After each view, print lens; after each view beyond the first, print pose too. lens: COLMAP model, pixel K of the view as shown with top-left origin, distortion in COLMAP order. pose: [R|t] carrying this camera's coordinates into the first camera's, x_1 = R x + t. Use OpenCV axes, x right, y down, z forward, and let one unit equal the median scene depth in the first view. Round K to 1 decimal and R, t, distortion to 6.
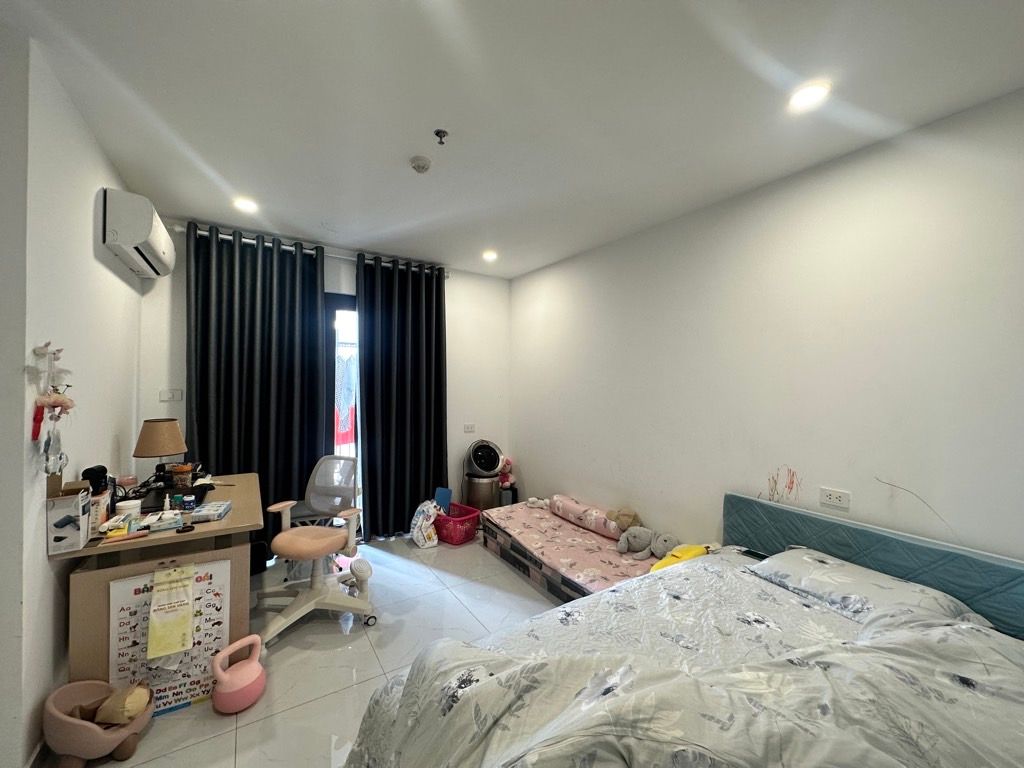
lens RADIAL K [[407.4, 0, 510.0], [0, 407.4, 384.3], [0, 0, 1]] dist [-0.000151, 0.000276]
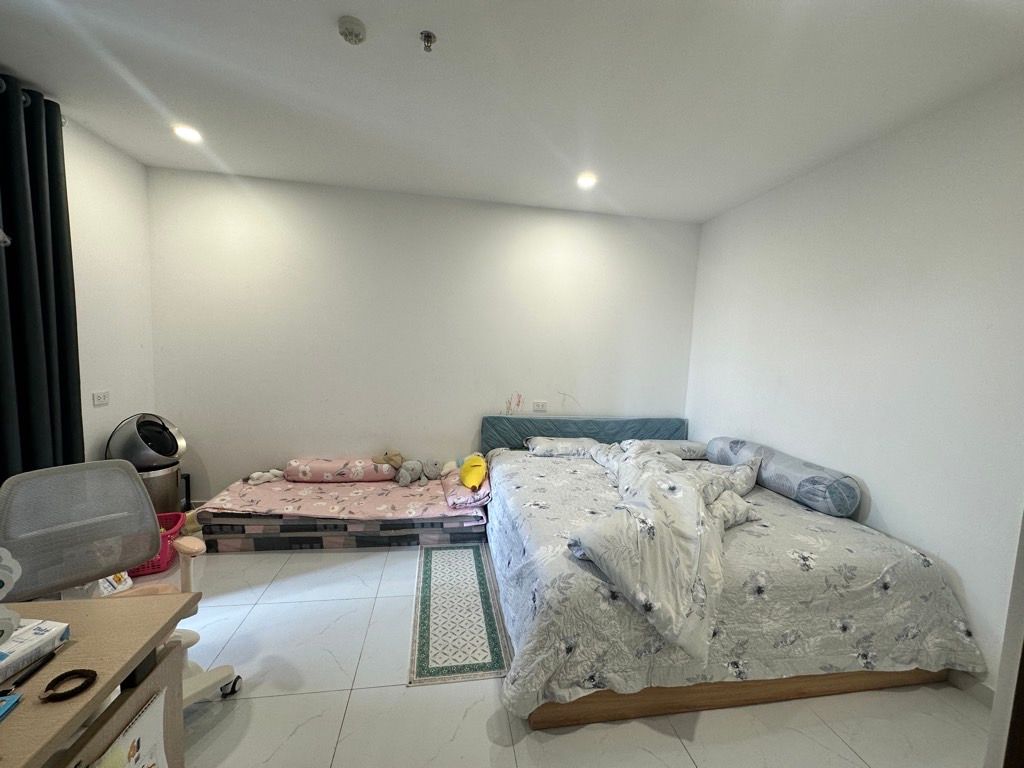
lens RADIAL K [[407.4, 0, 510.3], [0, 407.4, 382.9], [0, 0, 1]] dist [-0.000151, 0.000276]
pose [[0.393482, -0.073953, 0.916353, -0.706376], [-0.033587, 0.994938, 0.094717, 0.011023], [-0.918718, -0.068047, 0.389006, 0.347896]]
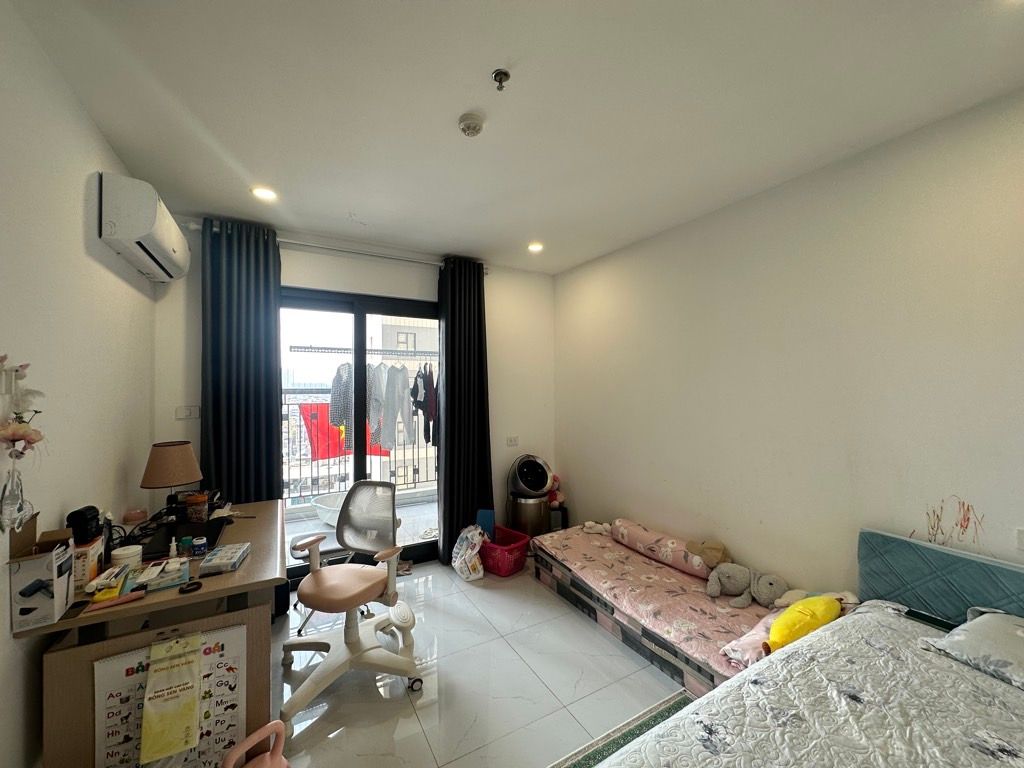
lens RADIAL K [[407.4, 0, 510.7], [0, 407.4, 384.3], [0, 0, 1]] dist [-0.000151, 0.000276]
pose [[0.998387, -0.019047, -0.053491, -0.090616], [0.018486, 0.999769, -0.010960, -0.014461], [0.053687, 0.009954, 0.998508, 0.172772]]
